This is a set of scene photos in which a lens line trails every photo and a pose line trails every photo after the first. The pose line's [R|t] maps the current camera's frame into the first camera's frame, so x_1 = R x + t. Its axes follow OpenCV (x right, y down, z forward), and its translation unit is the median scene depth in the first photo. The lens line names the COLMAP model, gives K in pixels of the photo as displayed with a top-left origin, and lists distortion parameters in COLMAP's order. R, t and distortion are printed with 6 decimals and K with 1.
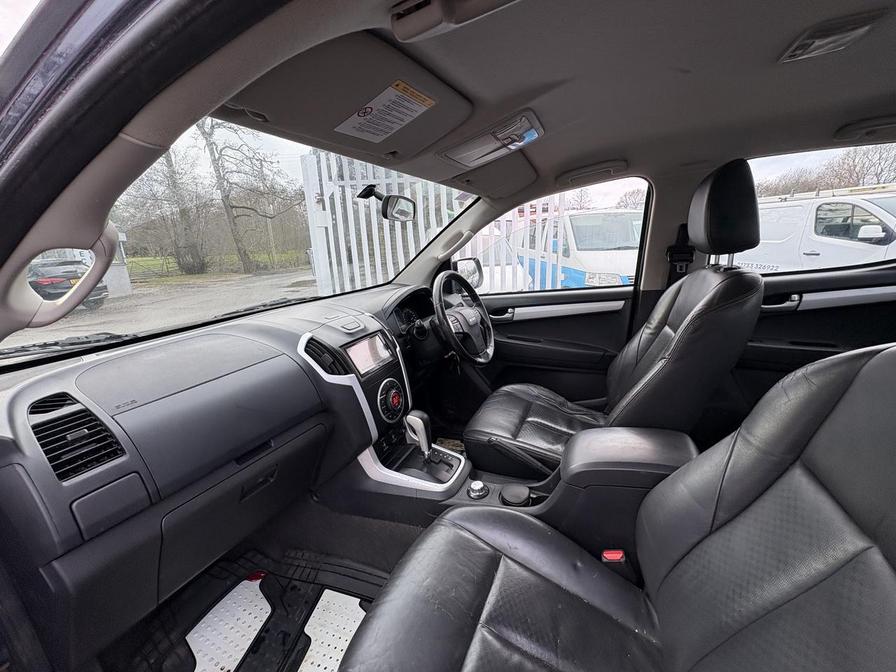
lens RADIAL K [[352.6, 0, 447.2], [0, 352.6, 335.2], [0, 0, 1]] dist [-0.000123, 0.000080]
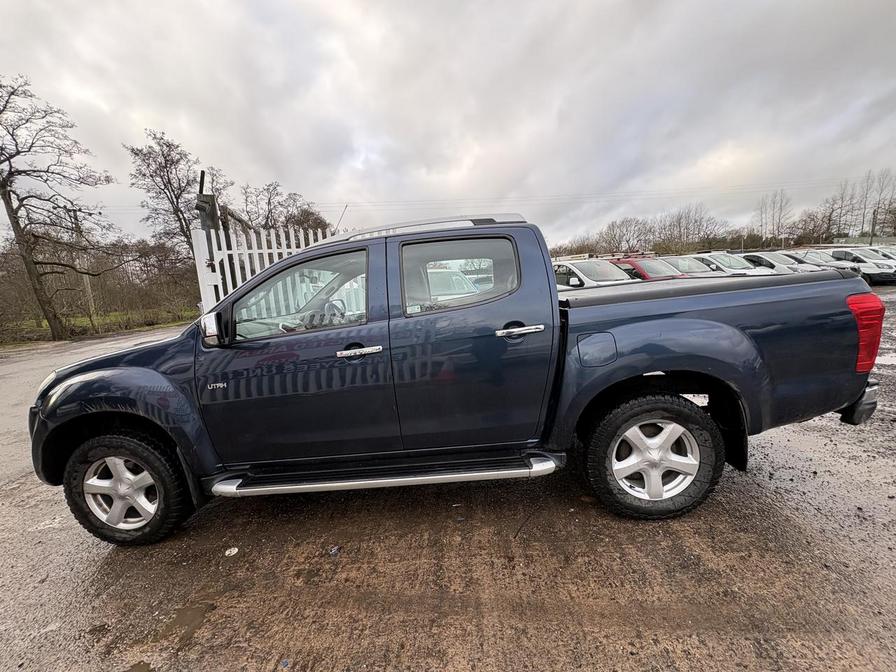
lens RADIAL K [[369.8, 0, 434.4], [0, 369.8, 335.2], [0, 0, 1]] dist [0.024562, -0.000100]
pose [[0.945887, -0.064005, 0.318120, -0.155965], [0.111645, 0.984694, -0.133843, 0.488075], [-0.304684, 0.162117, 0.938555, -1.655653]]
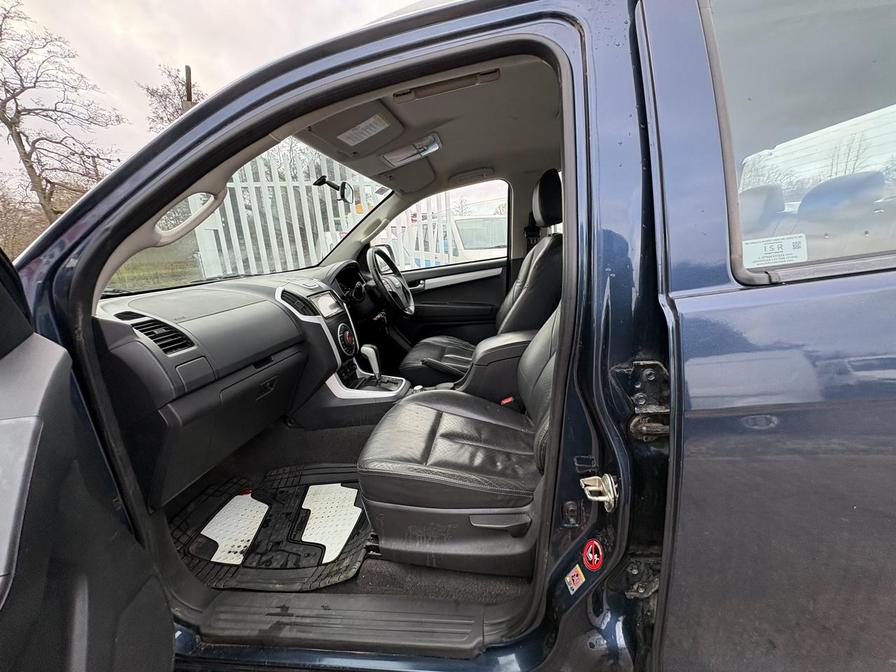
lens RADIAL K [[355.7, 0, 447.0], [0, 355.7, 335.9], [0, 0, 1]] dist [0.000689, -0.000044]
pose [[0.955121, -0.088363, 0.282731, -0.150936], [0.095667, 0.995340, -0.012107, 0.193381], [-0.280343, 0.038612, 0.959123, -0.331339]]
